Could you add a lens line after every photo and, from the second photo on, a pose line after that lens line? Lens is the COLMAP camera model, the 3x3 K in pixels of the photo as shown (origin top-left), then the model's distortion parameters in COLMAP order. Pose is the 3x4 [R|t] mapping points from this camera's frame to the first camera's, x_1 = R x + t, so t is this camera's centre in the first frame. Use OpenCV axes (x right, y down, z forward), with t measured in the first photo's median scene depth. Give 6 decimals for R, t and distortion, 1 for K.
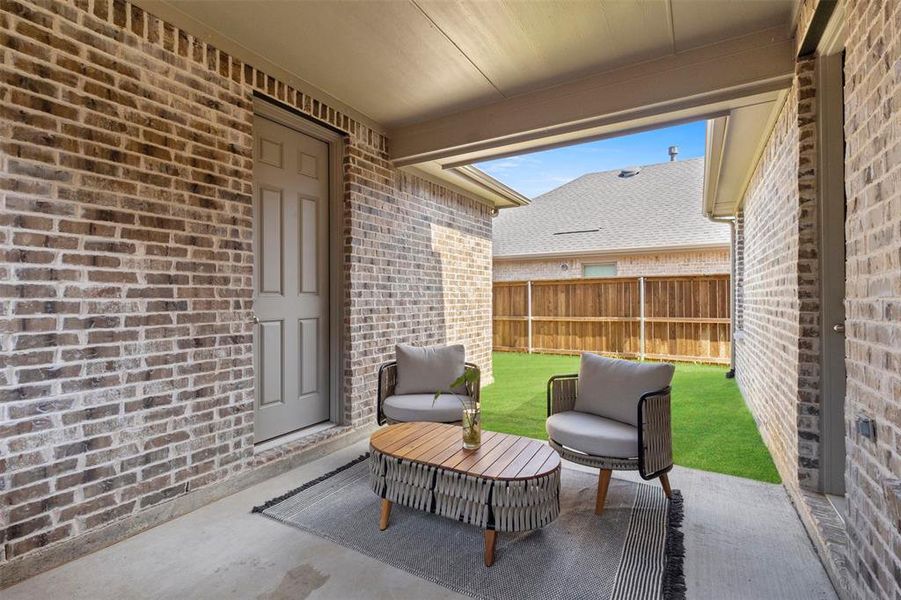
lens RADIAL K [[419.2, 0, 445.0], [0, 419.2, 298.7], [0, 0, 1]] dist [-0.002189, 0.000116]
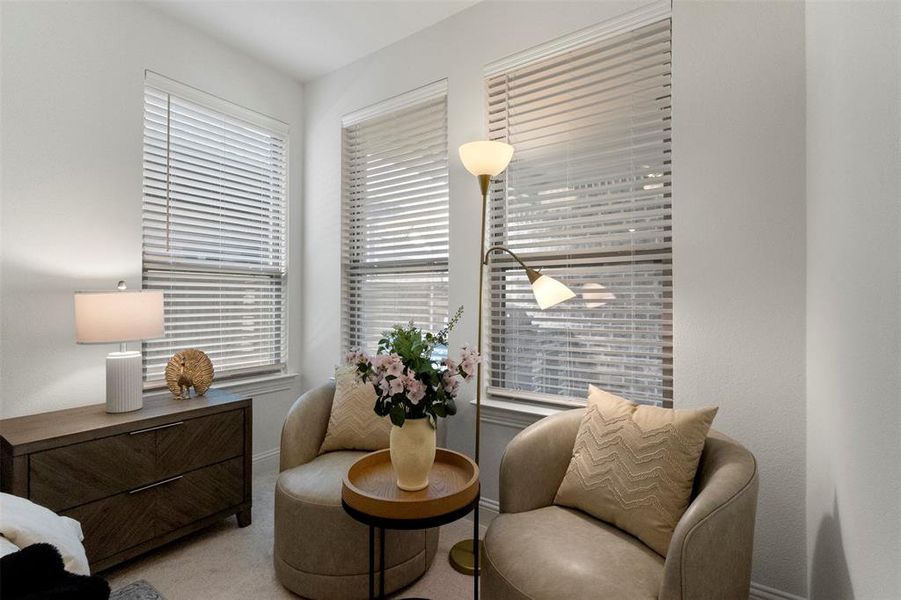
lens RADIAL K [[419.2, 0, 445.0], [0, 419.2, 298.7], [0, 0, 1]] dist [-0.002189, 0.000116]
pose [[-0.083518, 0.001440, -0.996505, 1.530436], [-0.000902, 0.999998, 0.001520, -0.041789], [0.996506, 0.001025, -0.083516, 0.124868]]
